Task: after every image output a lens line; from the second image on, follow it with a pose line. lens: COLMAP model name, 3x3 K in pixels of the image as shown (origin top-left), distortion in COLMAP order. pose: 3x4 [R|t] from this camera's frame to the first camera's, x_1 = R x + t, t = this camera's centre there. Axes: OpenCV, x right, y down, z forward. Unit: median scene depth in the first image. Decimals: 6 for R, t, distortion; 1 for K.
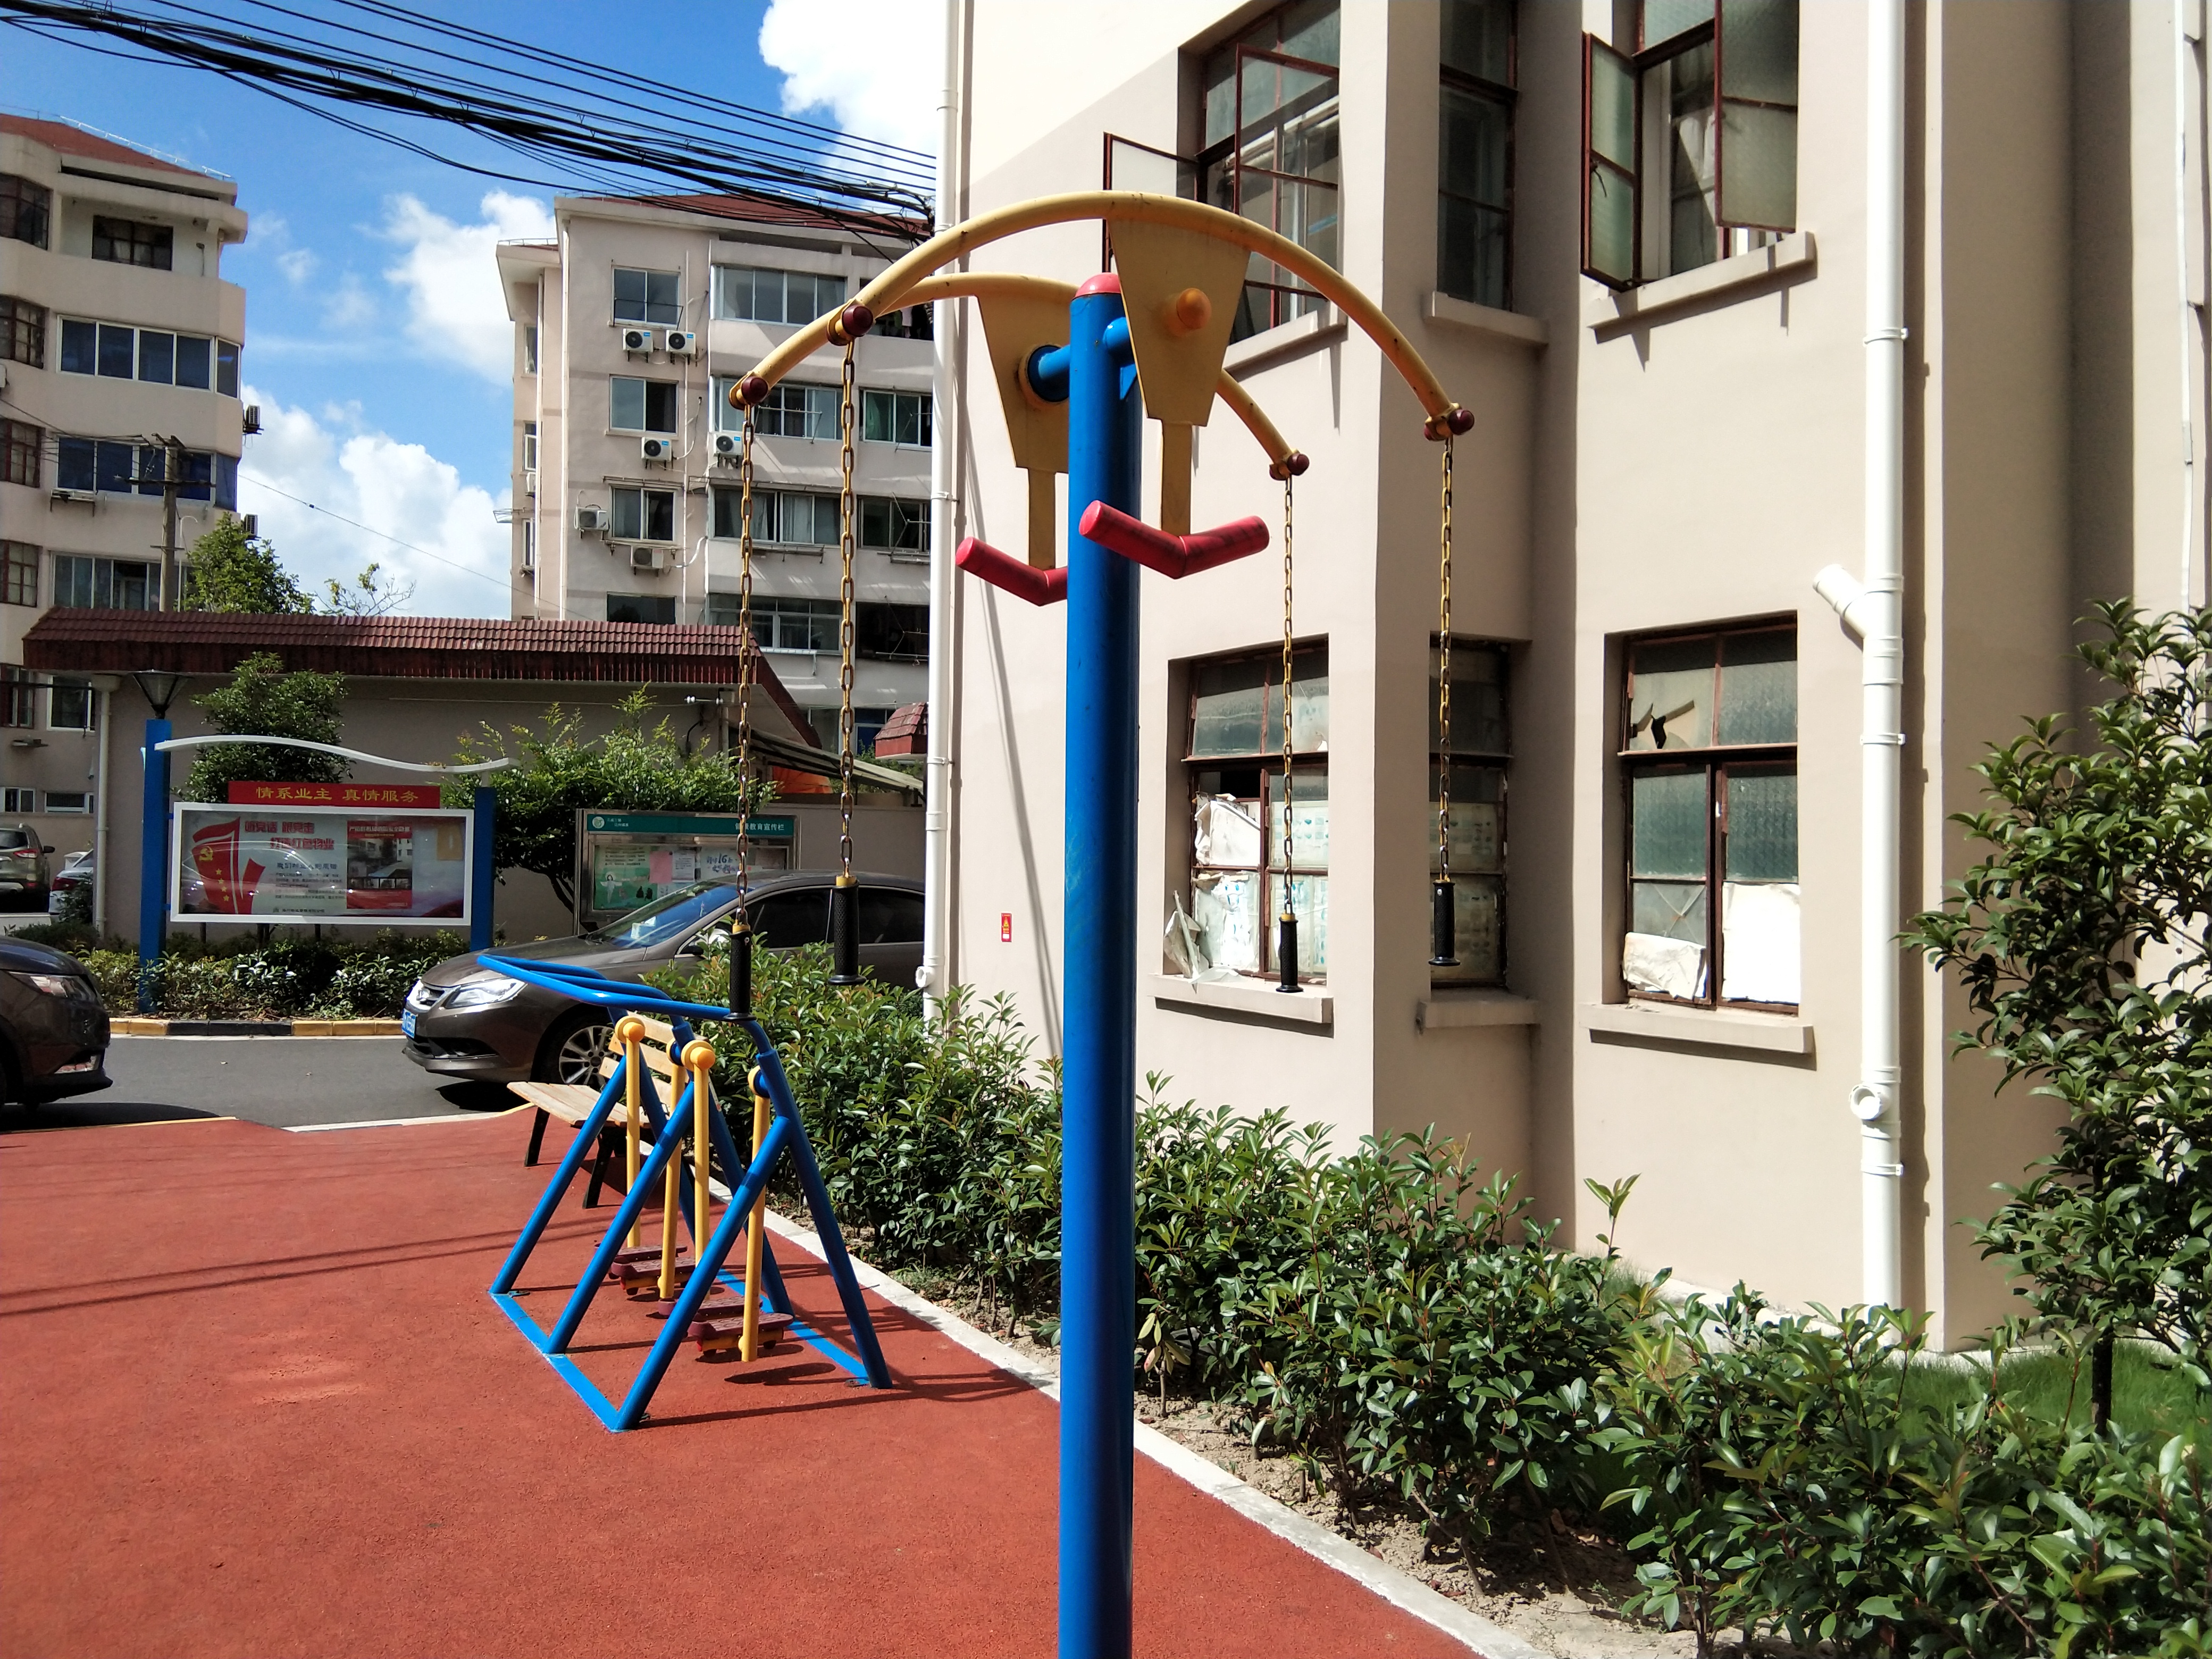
lens RADIAL K [[1753.5, 0, 1068.8], [0, 1753.5, 795.4], [0, 0, 1]] dist [0.110402, -0.136660]
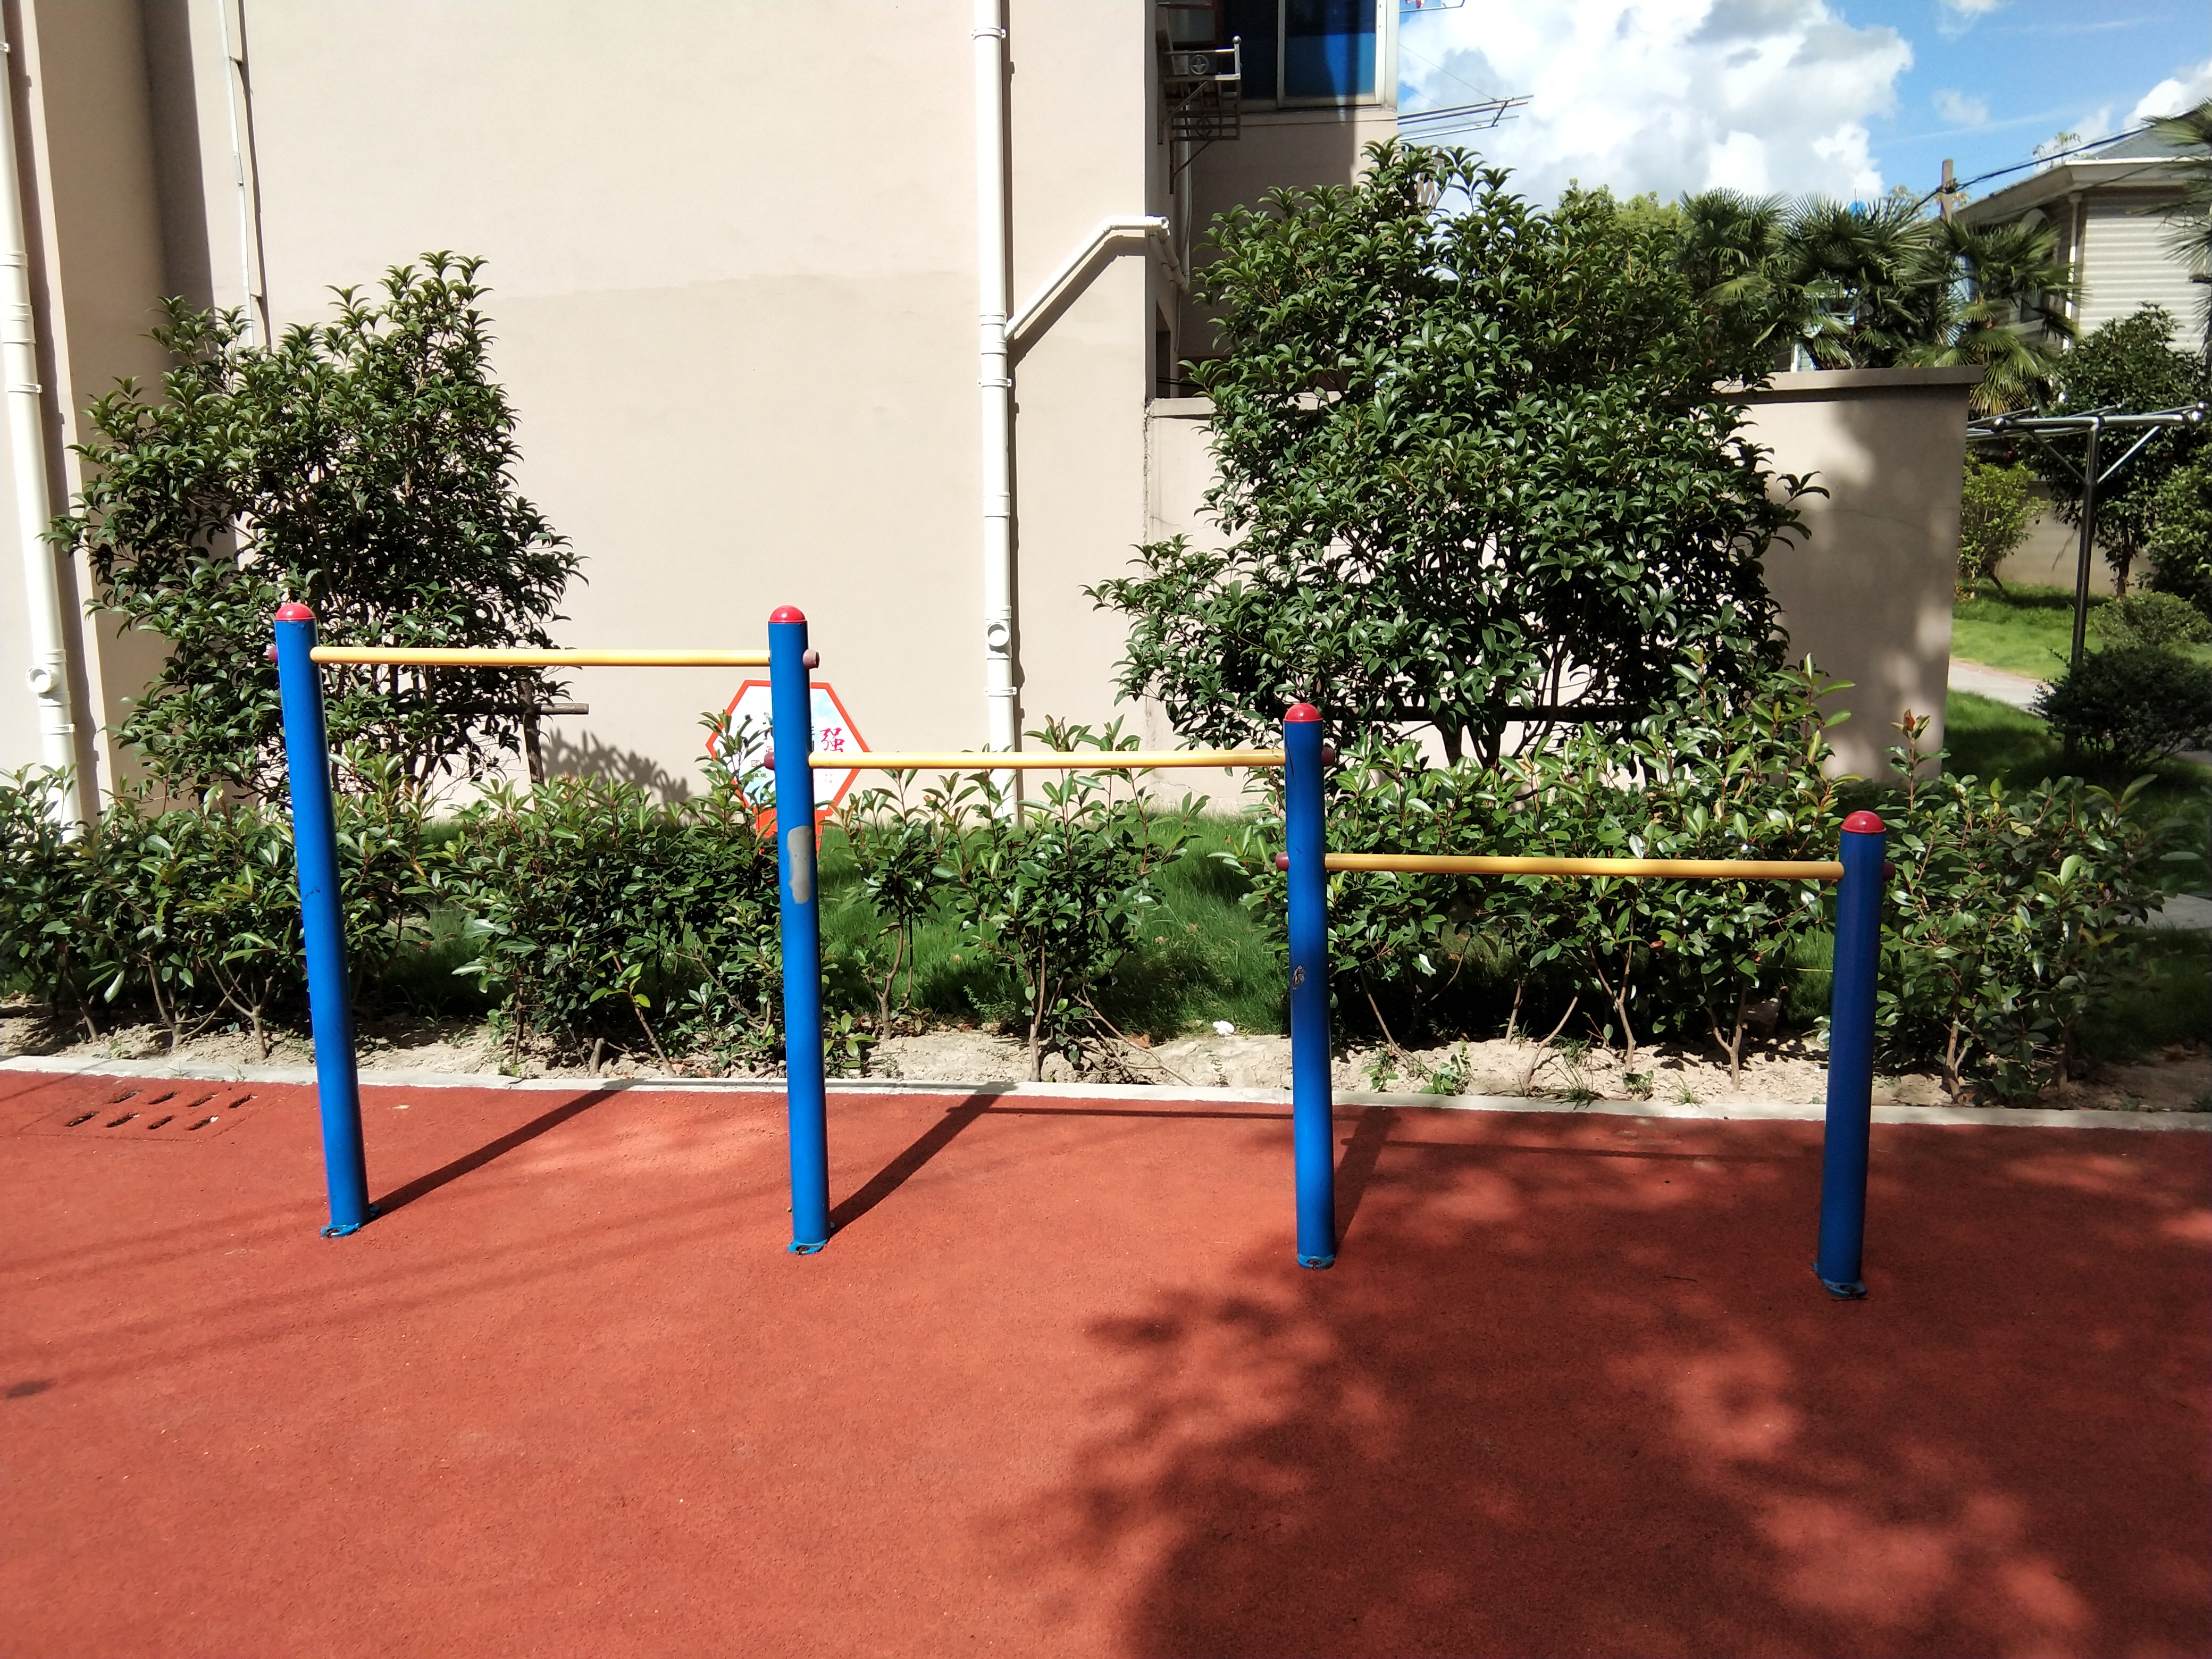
lens RADIAL K [[1753.5, 0, 1068.8], [0, 1753.5, 795.4], [0, 0, 1]] dist [0.110402, -0.136660]
pose [[0.597909, -0.149374, 0.787523, -0.192782], [-0.003421, 0.981998, 0.188859, 0.012188], [-0.801557, -0.115615, 0.586635, -0.501523]]
